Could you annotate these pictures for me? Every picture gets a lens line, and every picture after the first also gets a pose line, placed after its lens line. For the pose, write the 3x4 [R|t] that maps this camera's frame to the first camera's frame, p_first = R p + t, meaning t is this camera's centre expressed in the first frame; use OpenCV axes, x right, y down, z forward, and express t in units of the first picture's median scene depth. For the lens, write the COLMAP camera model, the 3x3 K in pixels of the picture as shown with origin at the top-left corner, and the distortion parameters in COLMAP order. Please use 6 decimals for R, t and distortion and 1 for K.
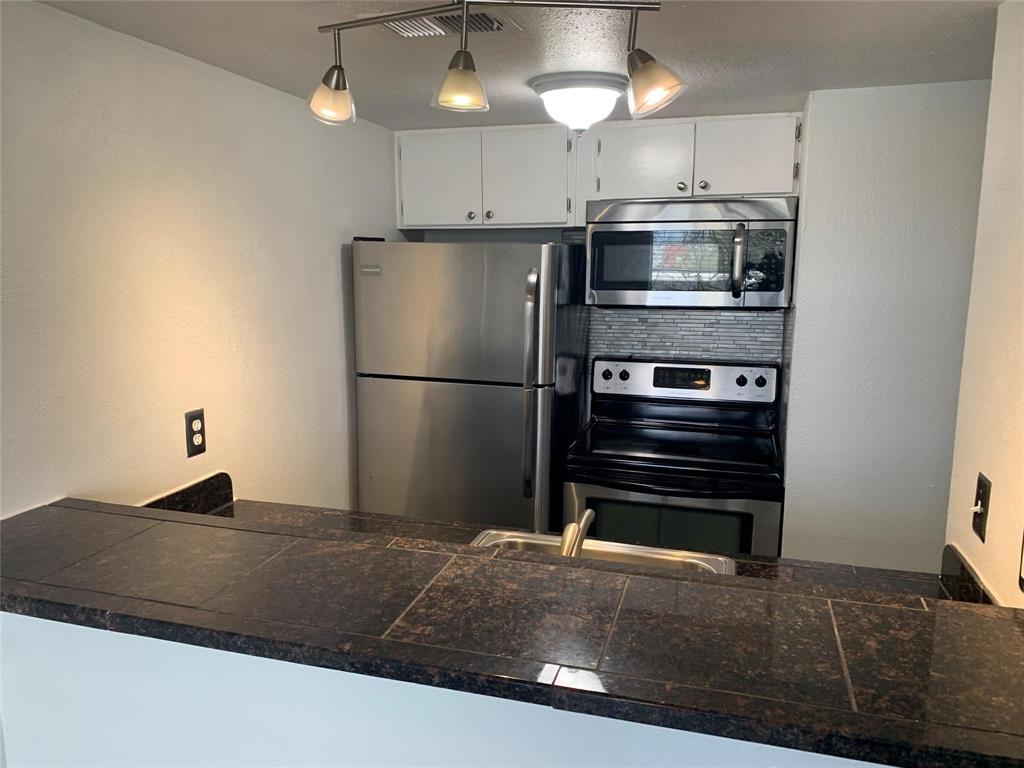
lens RADIAL K [[771.2, 0, 512.0], [0, 771.2, 384.0], [0, 0, 1]] dist [-0.077342, 0.000059]
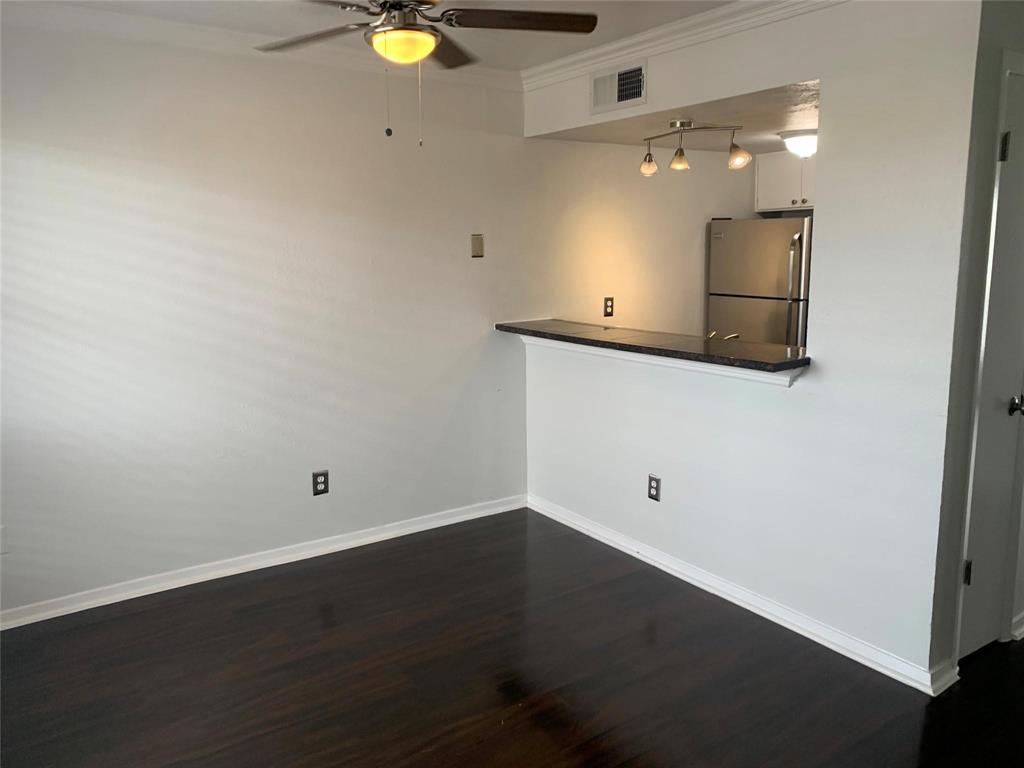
lens RADIAL K [[785.7, 0, 512.0], [0, 785.7, 384.0], [0, 0, 1]] dist [0.002706, -0.001231]
pose [[0.773409, 0.088794, -0.627658, 0.802538], [-0.077772, 0.995952, 0.045065, 0.195138], [0.629119, 0.013961, 0.777184, -0.950555]]
